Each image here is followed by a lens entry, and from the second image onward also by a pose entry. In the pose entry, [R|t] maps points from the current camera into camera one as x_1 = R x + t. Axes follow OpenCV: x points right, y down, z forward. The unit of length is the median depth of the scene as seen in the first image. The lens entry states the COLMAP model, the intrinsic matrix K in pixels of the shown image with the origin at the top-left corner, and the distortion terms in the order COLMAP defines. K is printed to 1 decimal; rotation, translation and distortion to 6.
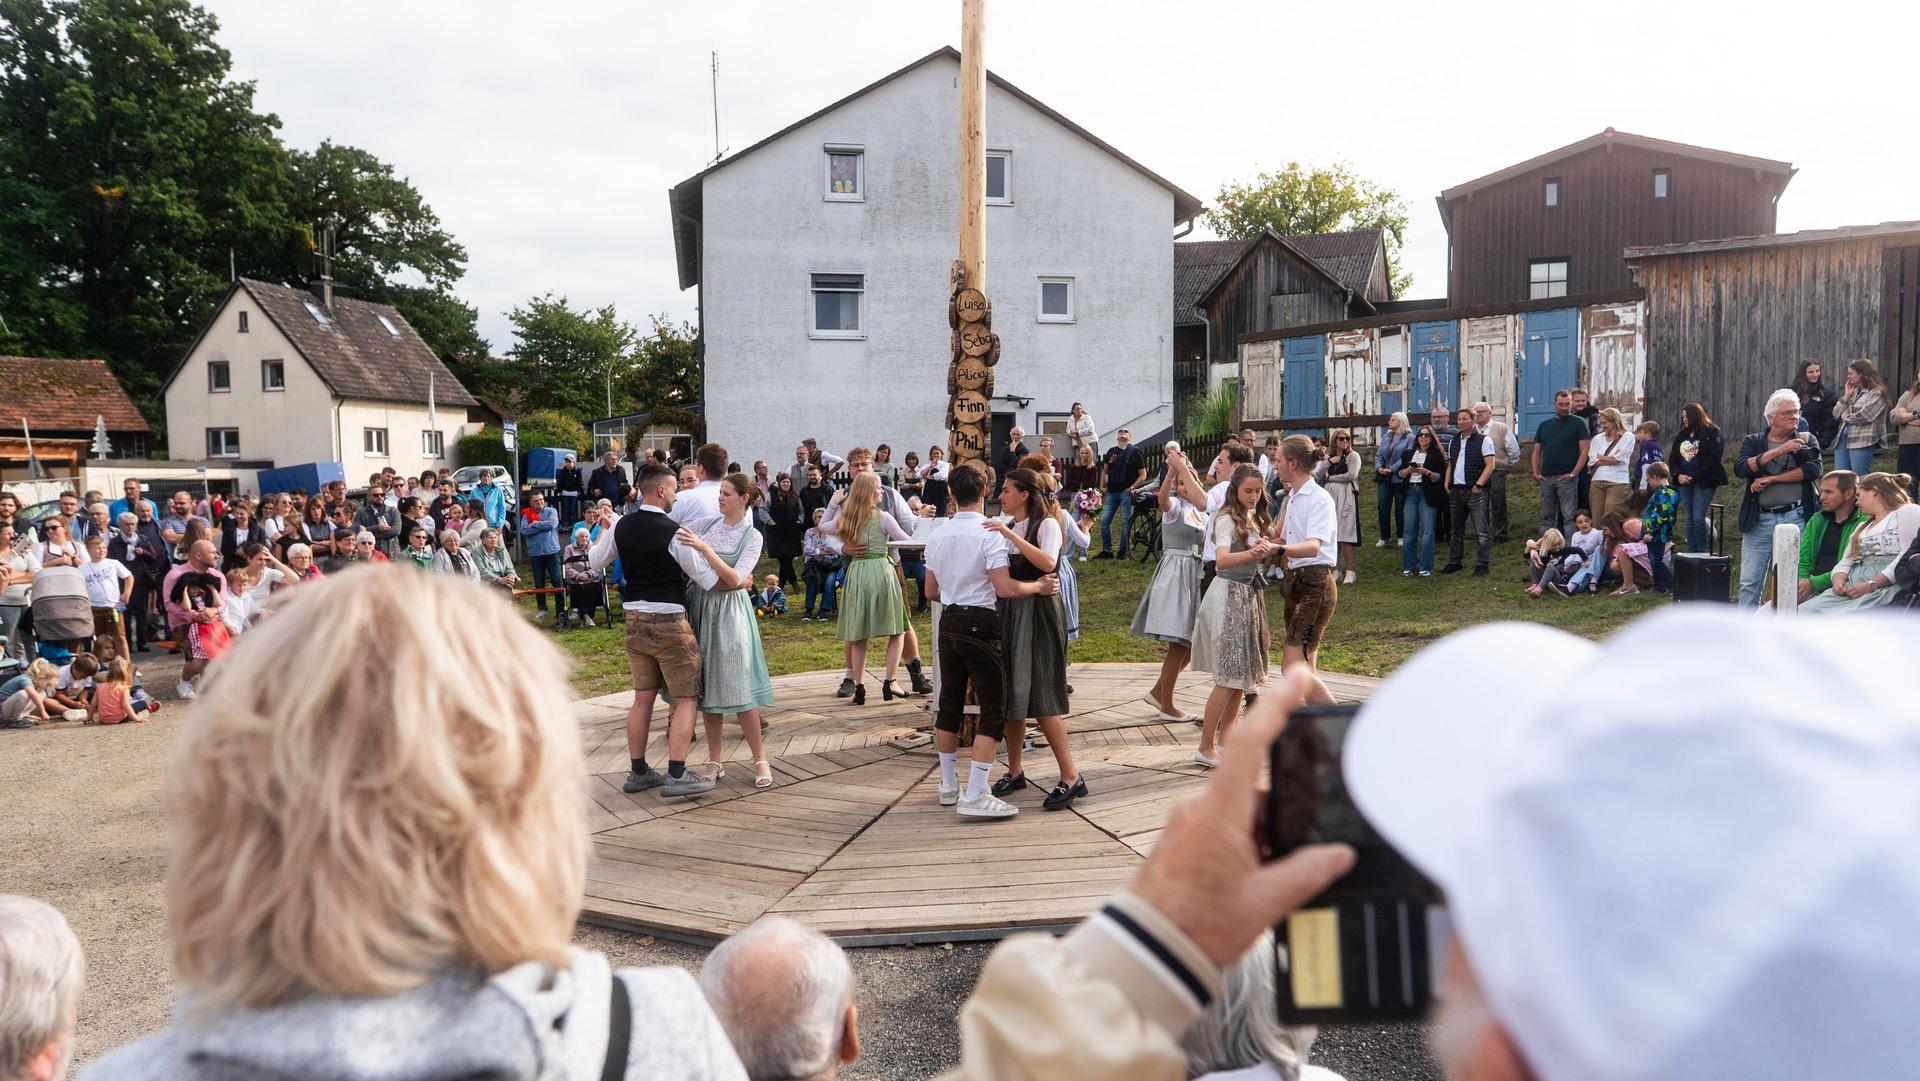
lens RADIAL K [[1352.5, 0, 960.4], [0, 1352.5, 535.3], [0, 0, 1]] dist [-0.013294, 0.019513]
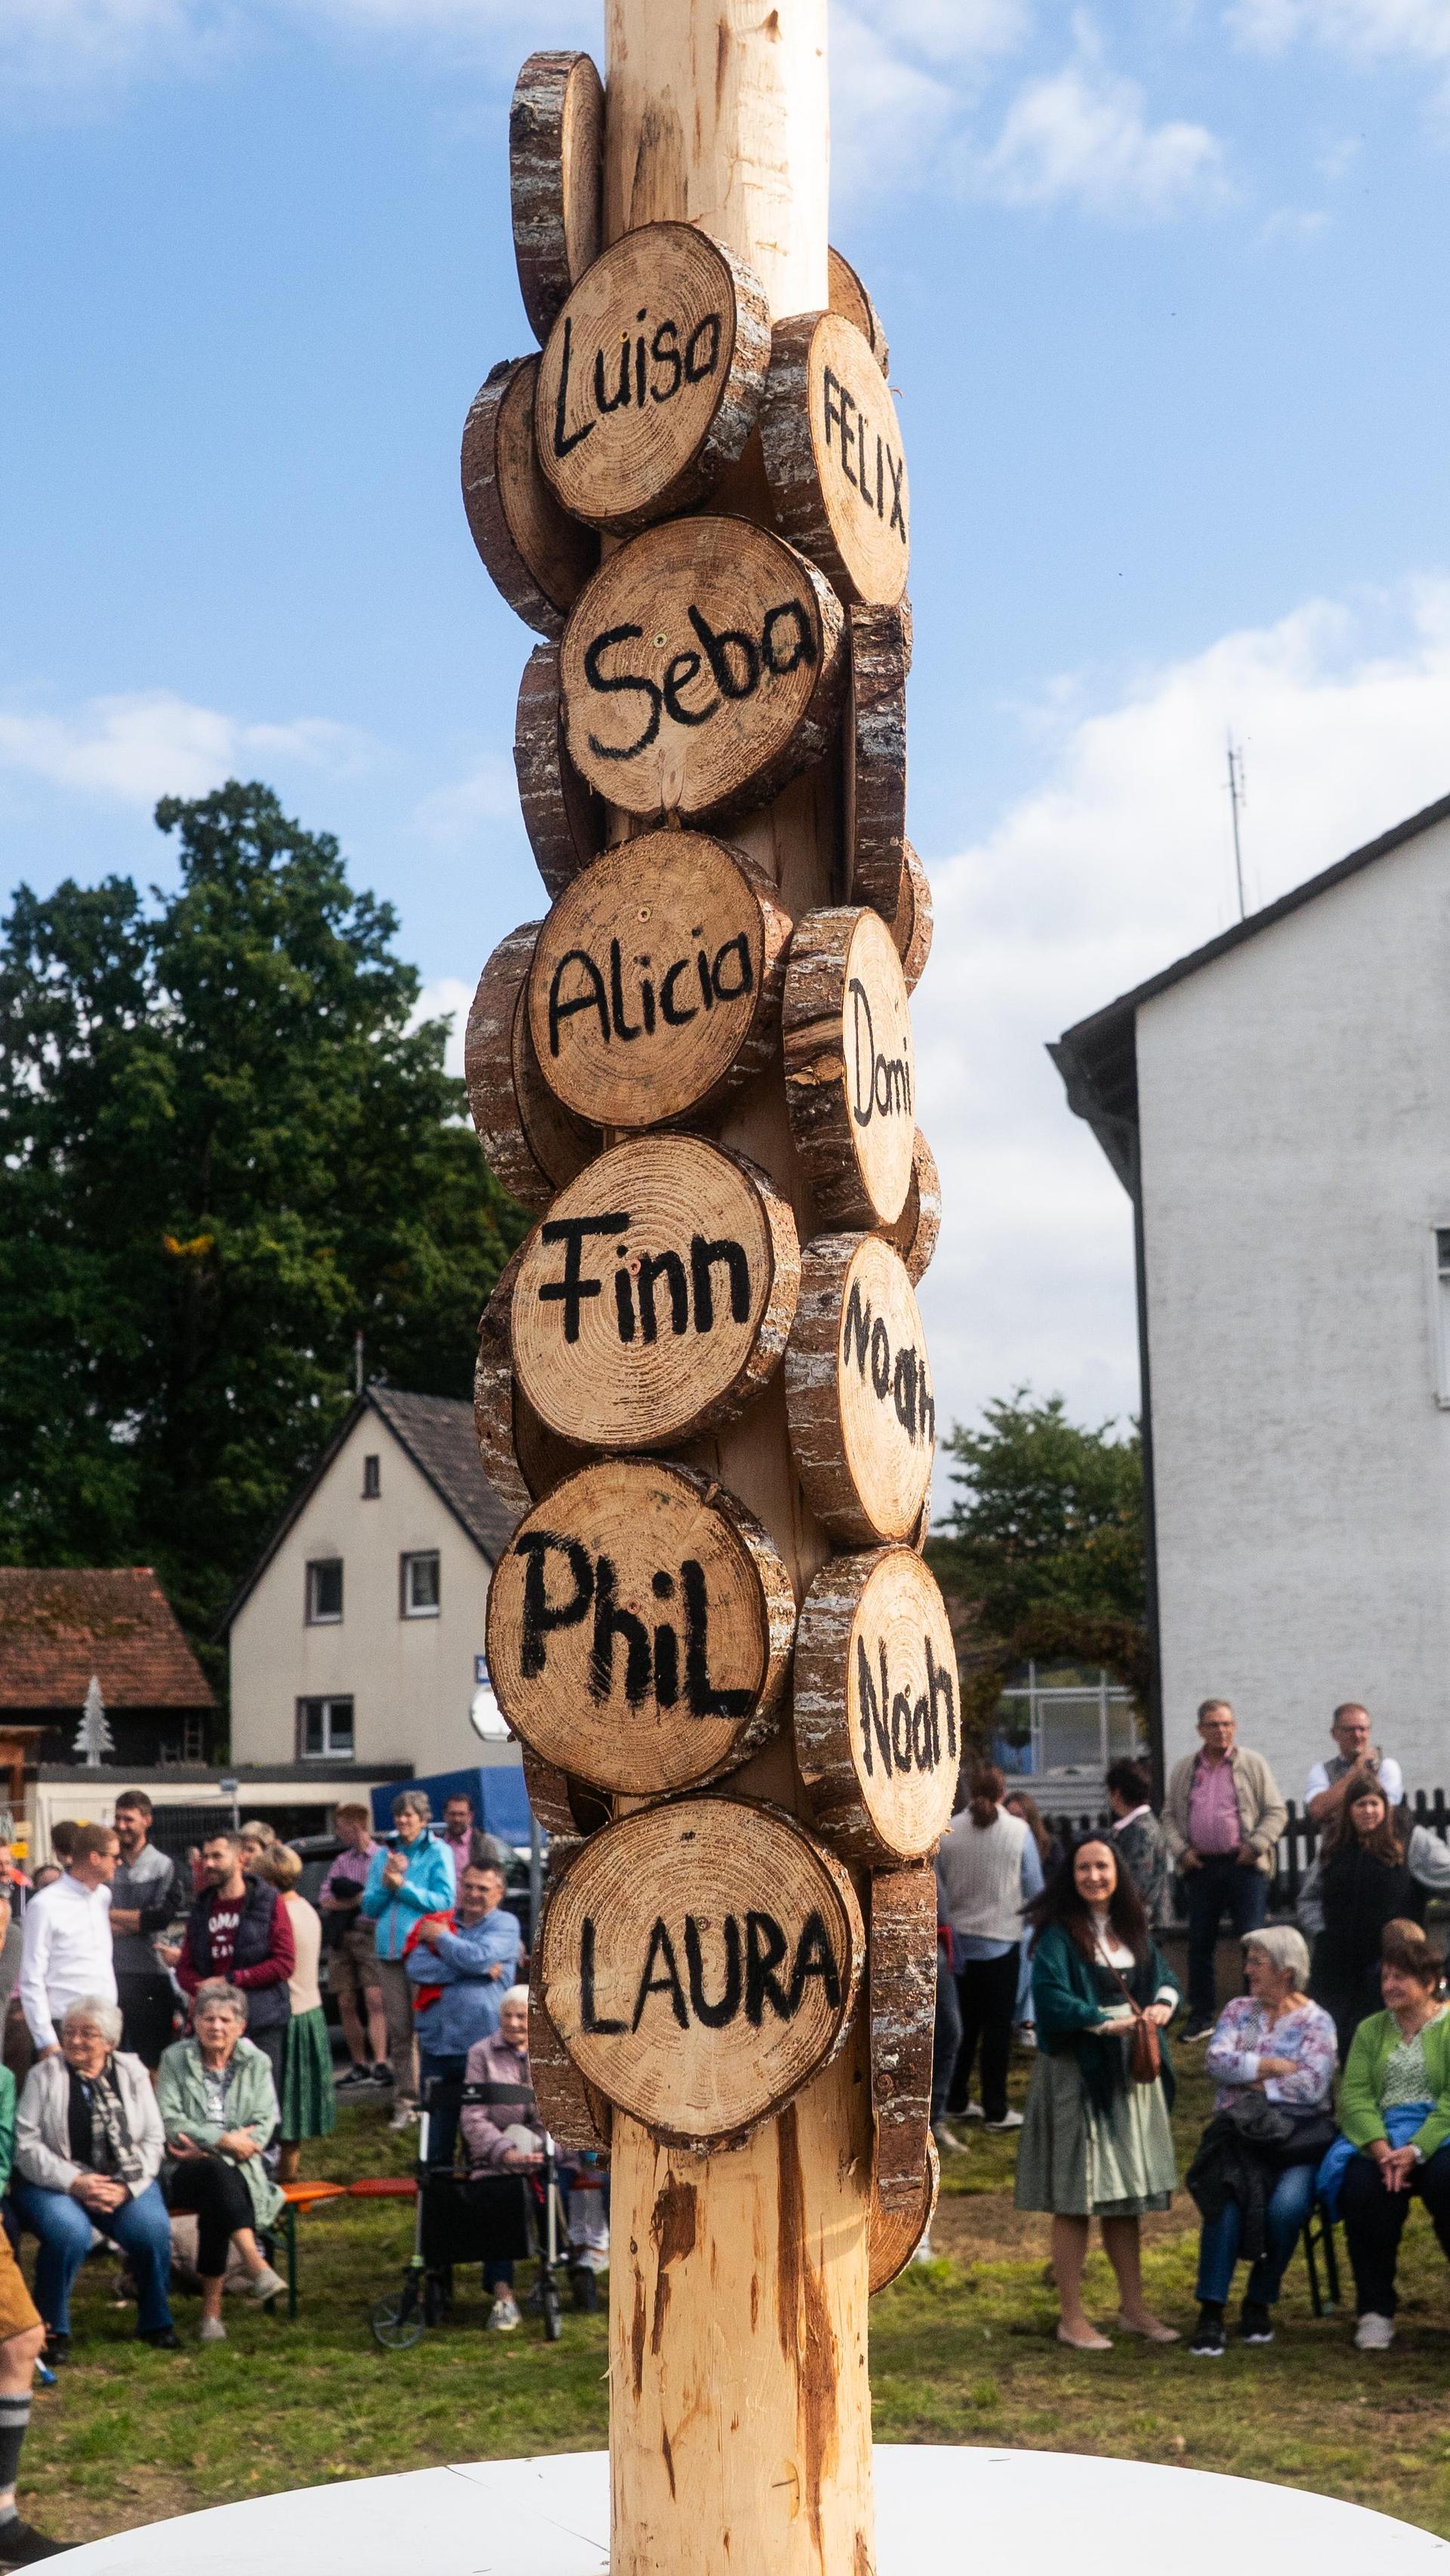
lens RADIAL K [[2875.2, 0, 732.7], [0, 2875.2, 1298.3], [0, 0, 1]] dist [-0.029887, 0.000000]
pose [[0.909391, -0.079258, -0.408320, 0.013873], [-0.007789, 0.978261, -0.207233, -0.006628], [0.415868, 0.191636, 0.889005, 0.109036]]
